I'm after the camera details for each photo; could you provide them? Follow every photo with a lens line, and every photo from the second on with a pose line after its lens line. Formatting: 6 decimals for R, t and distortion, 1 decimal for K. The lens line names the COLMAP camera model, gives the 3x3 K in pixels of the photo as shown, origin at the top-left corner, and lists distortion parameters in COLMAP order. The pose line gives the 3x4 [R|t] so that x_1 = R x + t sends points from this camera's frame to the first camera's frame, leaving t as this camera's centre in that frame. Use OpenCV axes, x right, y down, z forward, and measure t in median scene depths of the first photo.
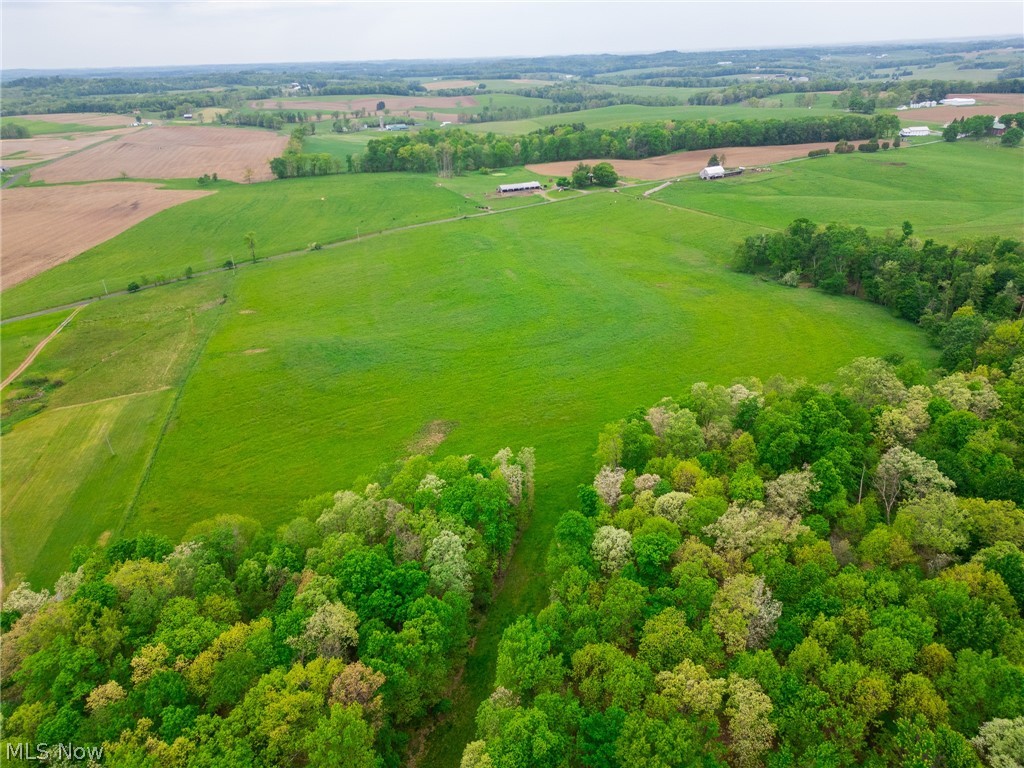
lens RADIAL K [[706.9, 0, 512.0], [0, 706.9, 384.0], [0, 0, 1]] dist [0.074734, -0.068471]
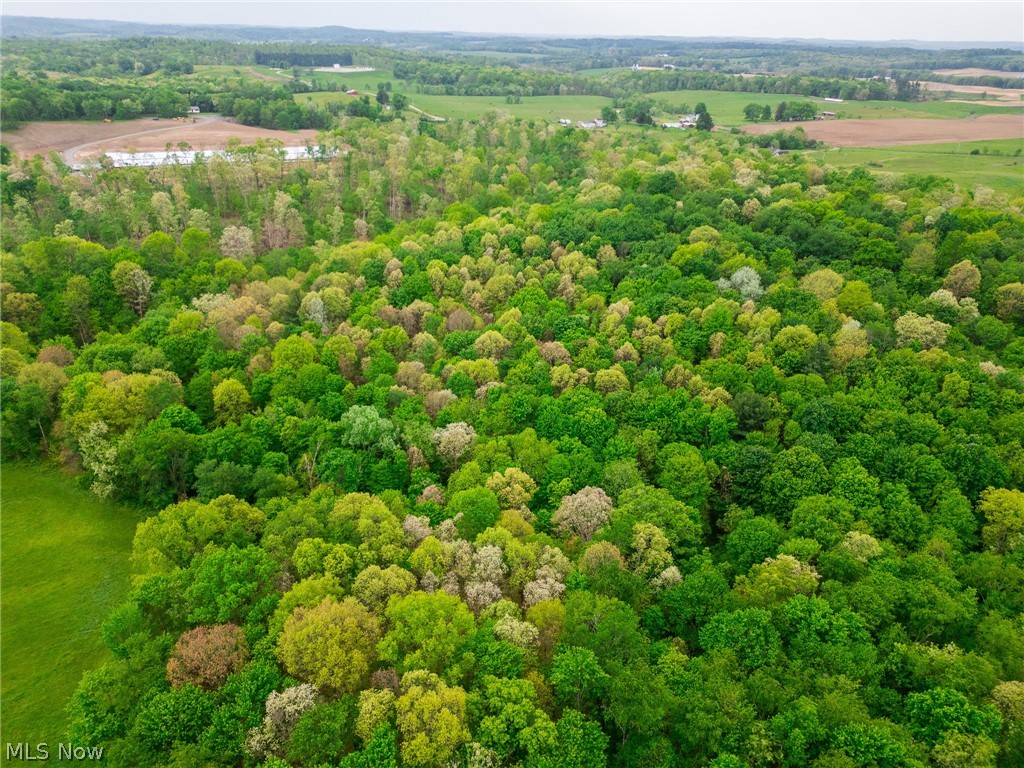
lens RADIAL K [[709.2, 0, 512.0], [0, 709.2, 384.0], [0, 0, 1]] dist [0.050074, -0.030594]
pose [[0.262891, 0.460191, -0.848005, 0.418349], [-0.433649, 0.841499, 0.322224, 0.119372], [0.861880, 0.283027, 0.420784, -0.212646]]
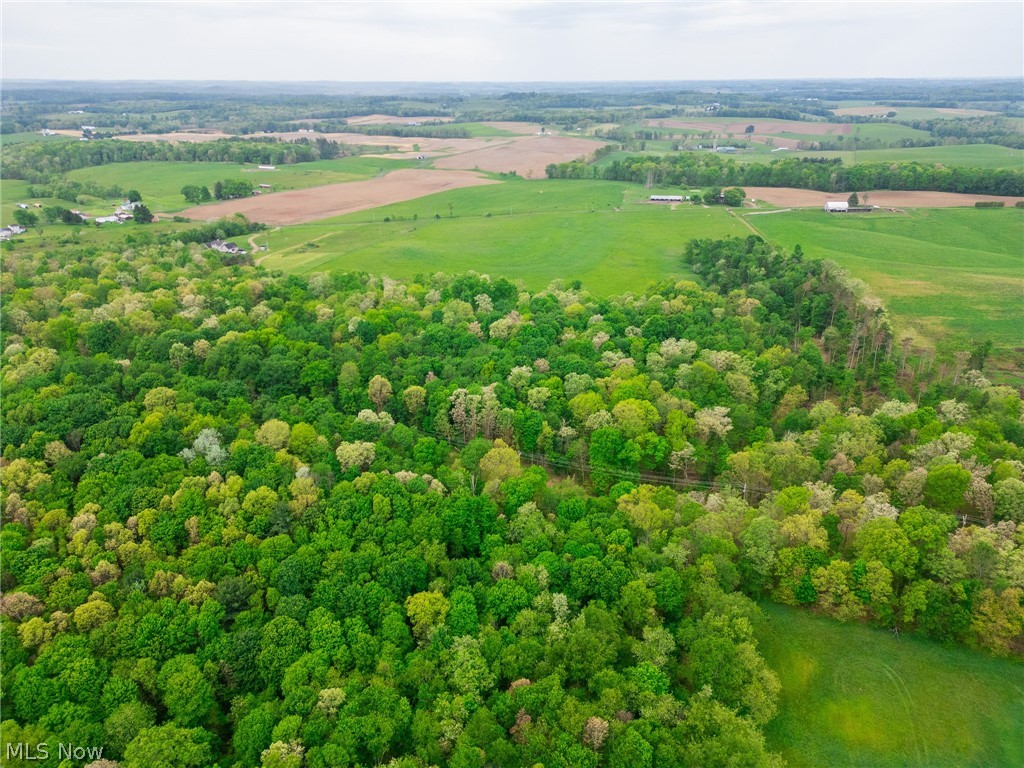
lens RADIAL K [[706.9, 0, 512.0], [0, 706.9, 384.0], [0, 0, 1]] dist [0.074734, -0.068471]
pose [[0.822039, 0.250221, -0.511509, 0.447483], [-0.259232, 0.964243, 0.055082, 0.052671], [0.507001, 0.087319, 0.857511, -0.228504]]
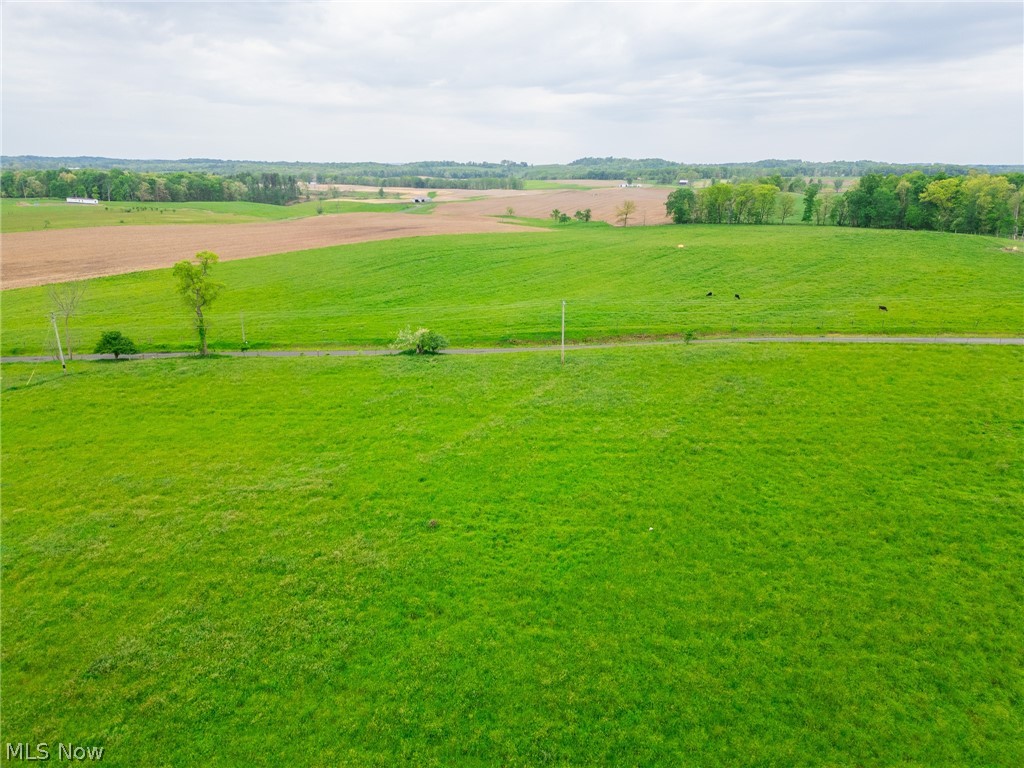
lens RADIAL K [[706.9, 0, 512.0], [0, 706.9, 384.0], [0, 0, 1]] dist [0.074734, -0.068471]
pose [[0.764016, 0.224296, -0.604955, -0.051984], [-0.299129, 0.953908, -0.024103, -0.111602], [0.571666, 0.199375, 0.795895, 0.496504]]
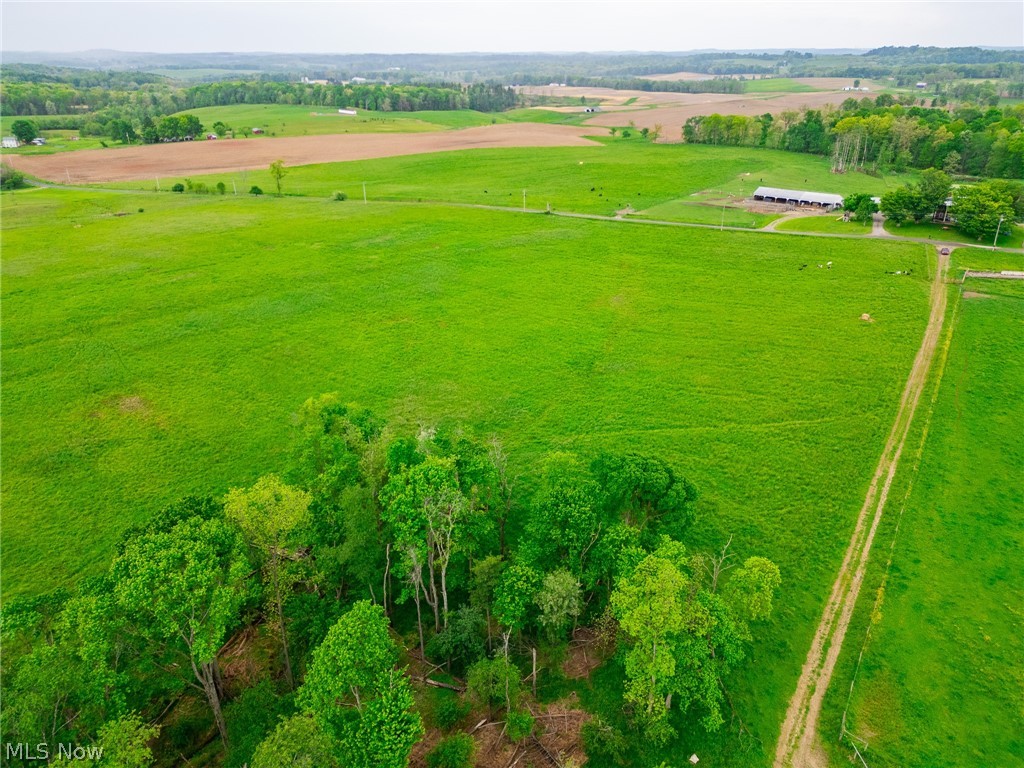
lens RADIAL K [[706.9, 0, 512.0], [0, 706.9, 384.0], [0, 0, 1]] dist [0.074734, -0.068471]
pose [[0.450799, 0.402592, -0.796680, 0.309426], [-0.383487, 0.893299, 0.234422, -0.162481], [0.806050, 0.199840, 0.557088, 0.468453]]
